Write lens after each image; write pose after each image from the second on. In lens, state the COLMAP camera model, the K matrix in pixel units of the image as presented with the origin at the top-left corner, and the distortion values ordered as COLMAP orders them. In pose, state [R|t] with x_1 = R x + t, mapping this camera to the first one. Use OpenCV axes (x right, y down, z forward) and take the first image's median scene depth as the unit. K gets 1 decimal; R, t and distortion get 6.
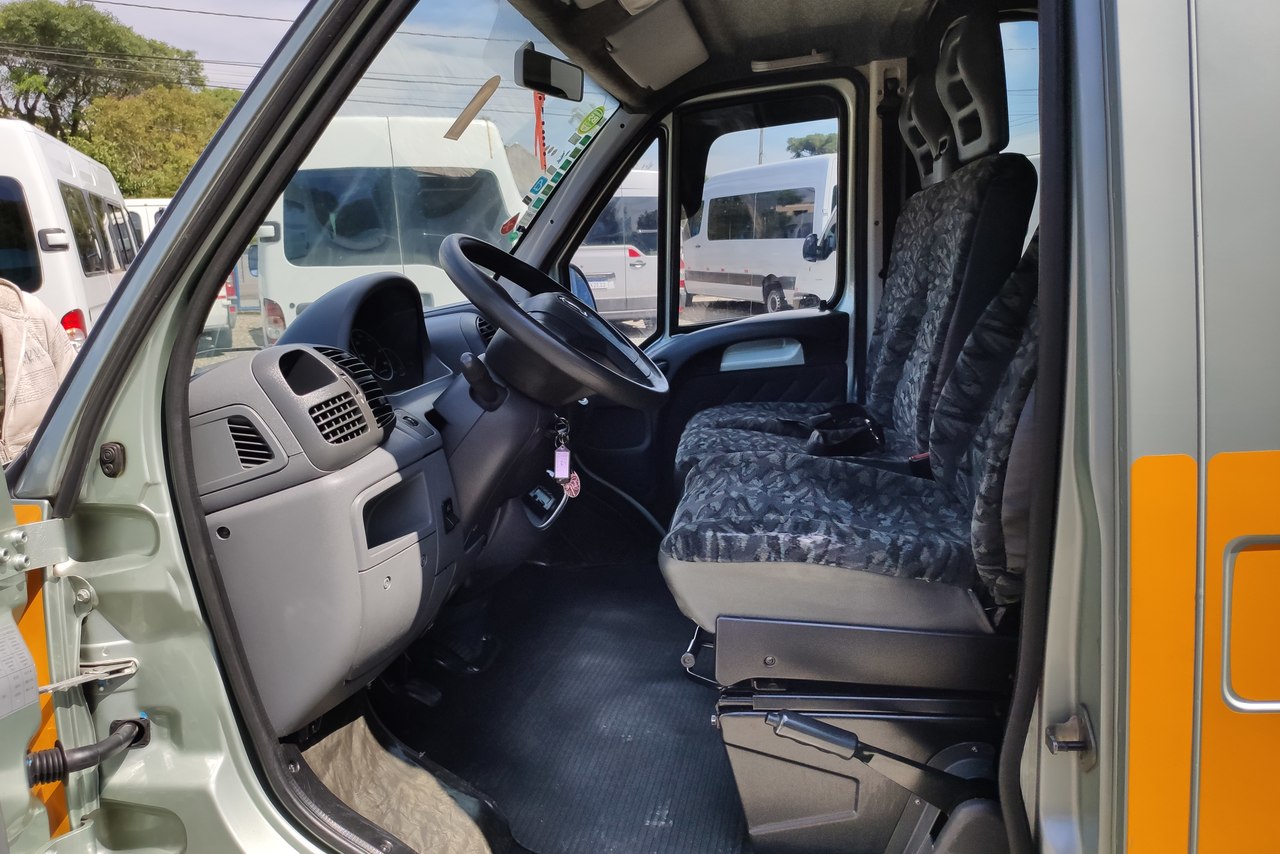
lens RADIAL K [[976.4, 0, 644.9], [0, 976.4, 433.4], [0, 0, 1]] dist [0.077439, -0.124264]
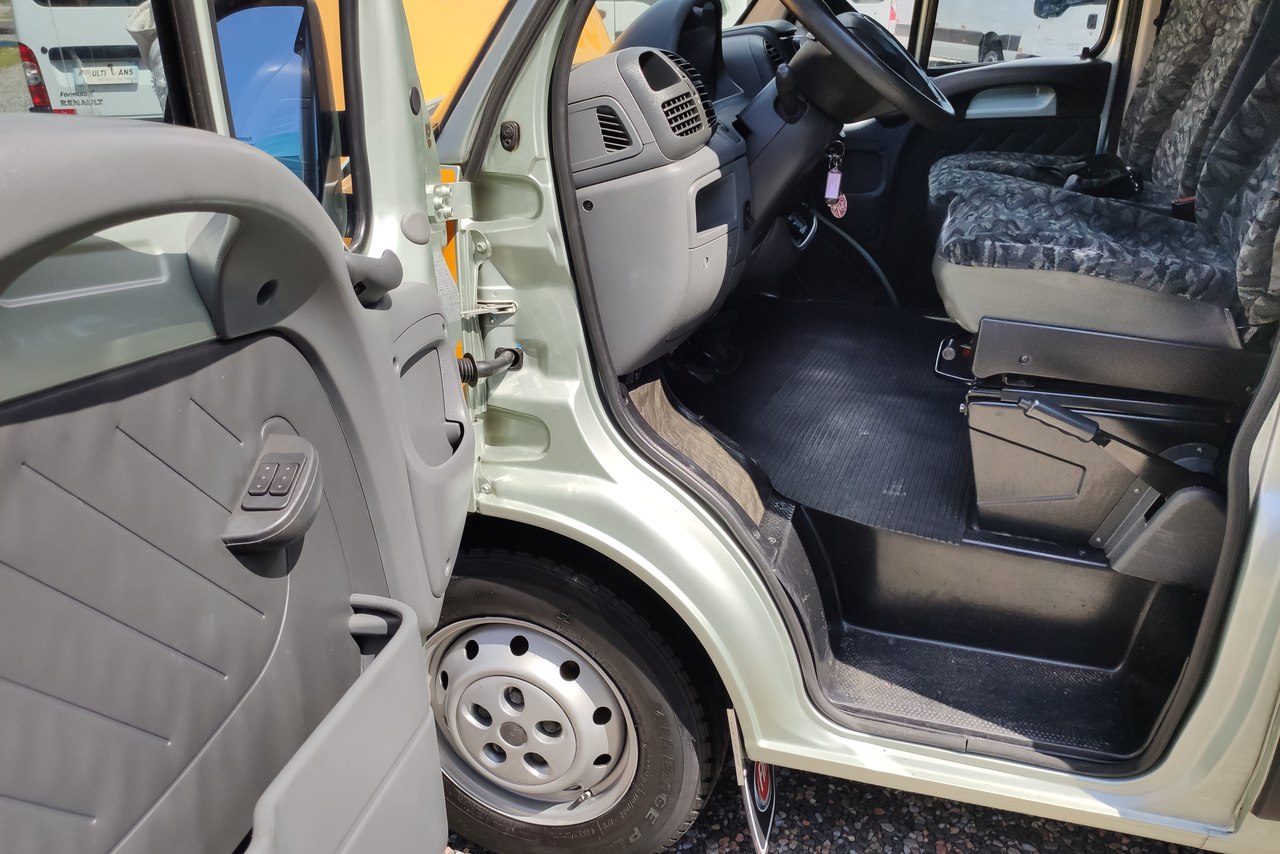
lens RADIAL K [[976.4, 0, 644.9], [0, 976.4, 433.4], [0, 0, 1]] dist [0.077439, -0.124264]
pose [[0.982225, 0.107826, -0.153649, -0.125659], [-0.069445, 0.969213, 0.236228, 0.075248], [0.174390, -0.221359, 0.959473, -0.210898]]
